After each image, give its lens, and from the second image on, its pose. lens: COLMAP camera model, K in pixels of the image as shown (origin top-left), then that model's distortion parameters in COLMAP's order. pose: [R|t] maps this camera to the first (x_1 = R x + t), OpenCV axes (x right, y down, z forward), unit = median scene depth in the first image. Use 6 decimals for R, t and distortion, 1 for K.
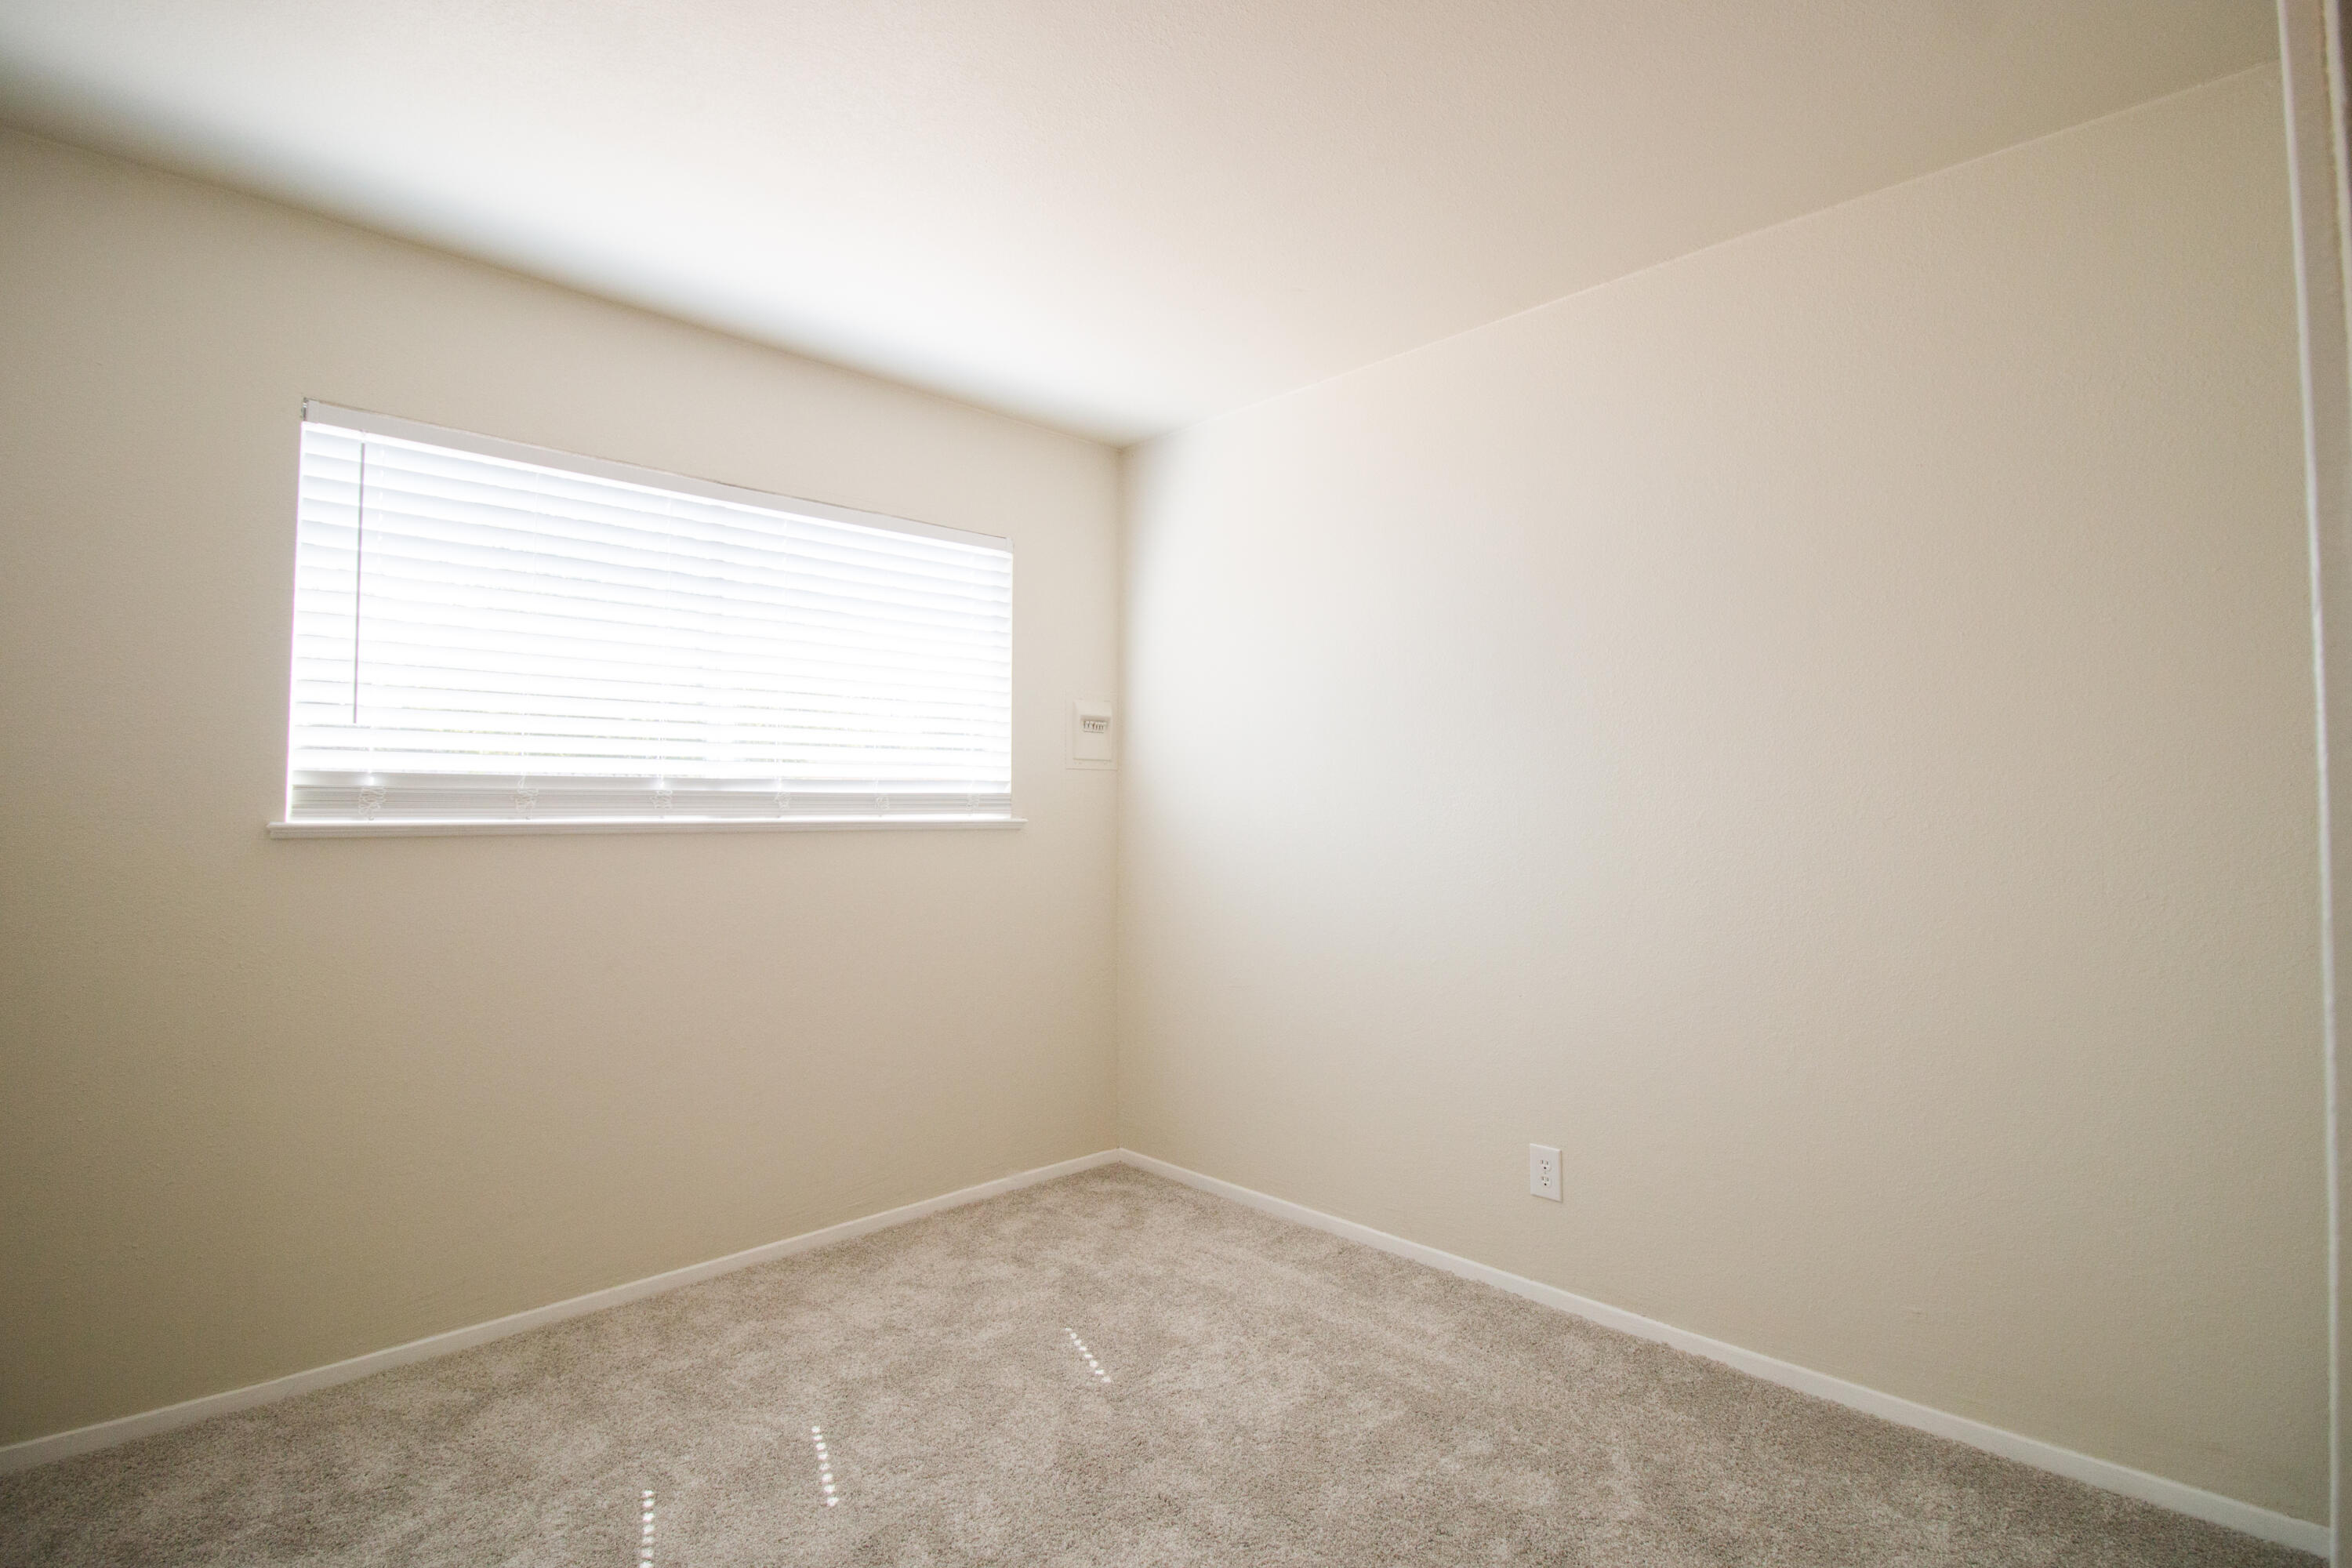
lens RADIAL K [[1138.4, 0, 1171.1], [0, 1138.4, 785.0], [0, 0, 1]] dist [0.001364, -0.000802]
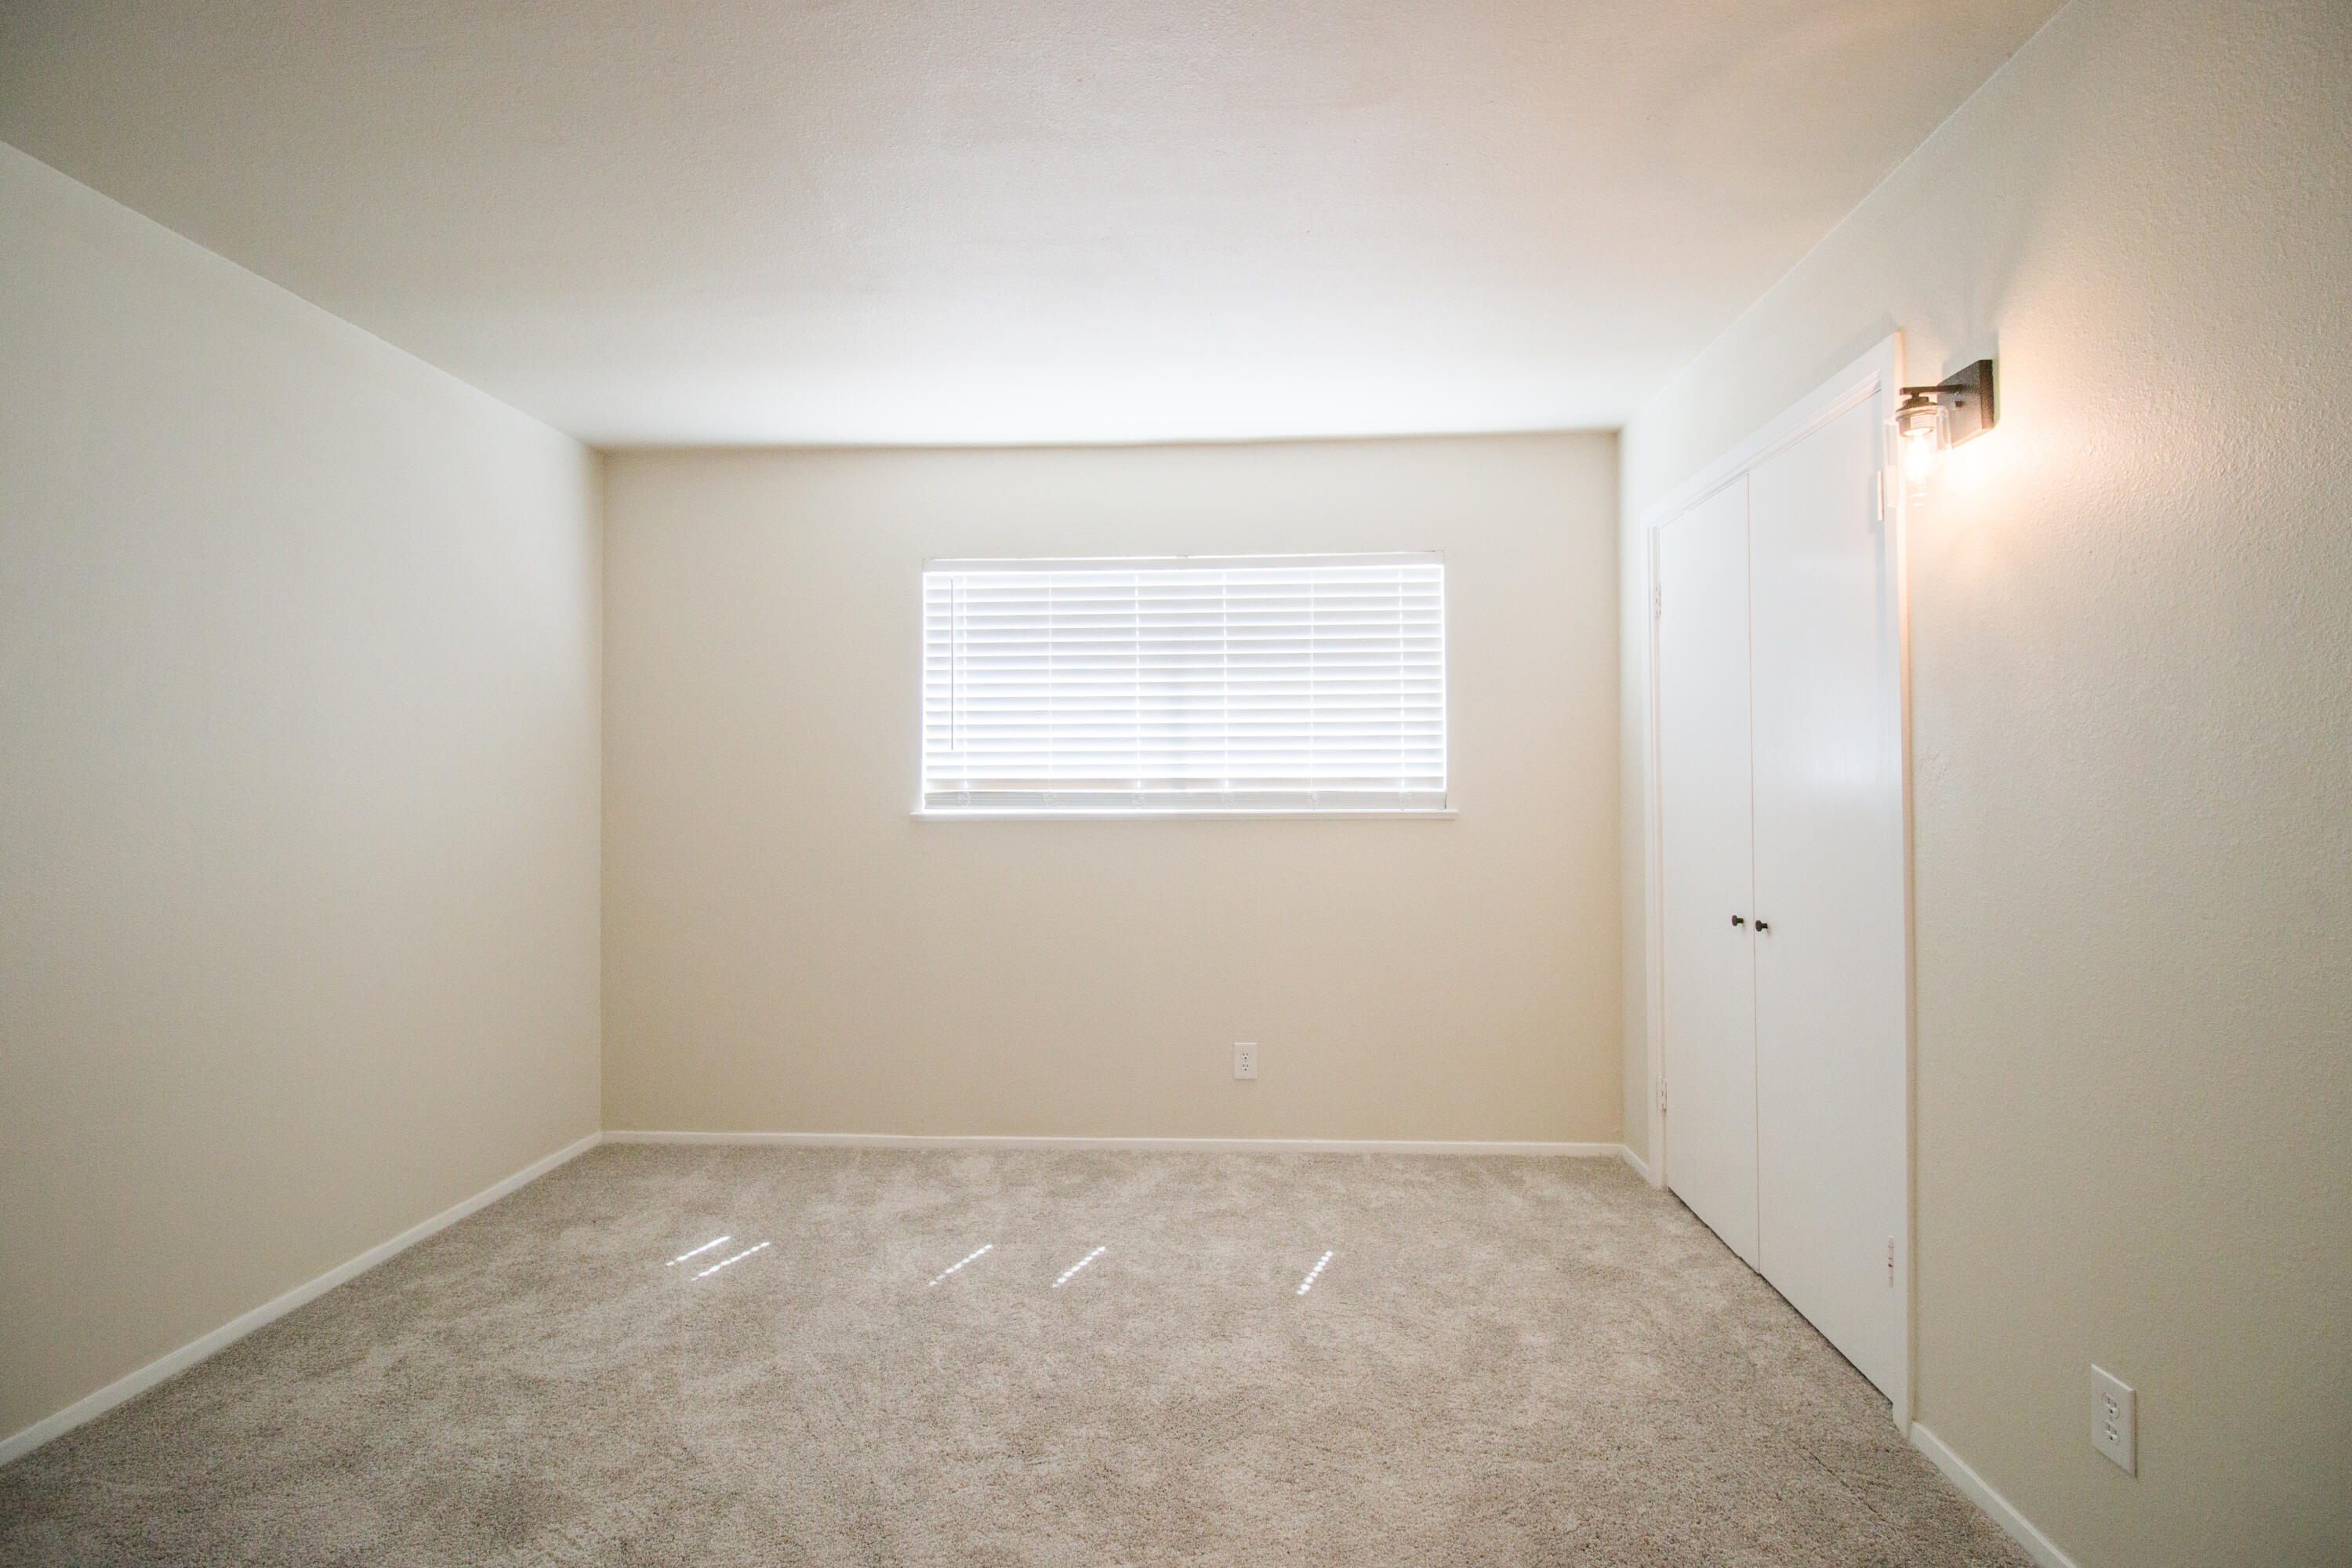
lens RADIAL K [[1138.4, 0, 1189.7], [0, 1138.4, 785.5], [0, 0, 1]] dist [0.001364, -0.000802]
pose [[0.675881, -0.011129, -0.736927, 0.605114], [0.013800, 0.999902, -0.002444, 0.002343], [0.736882, -0.008518, 0.675968, 0.136520]]
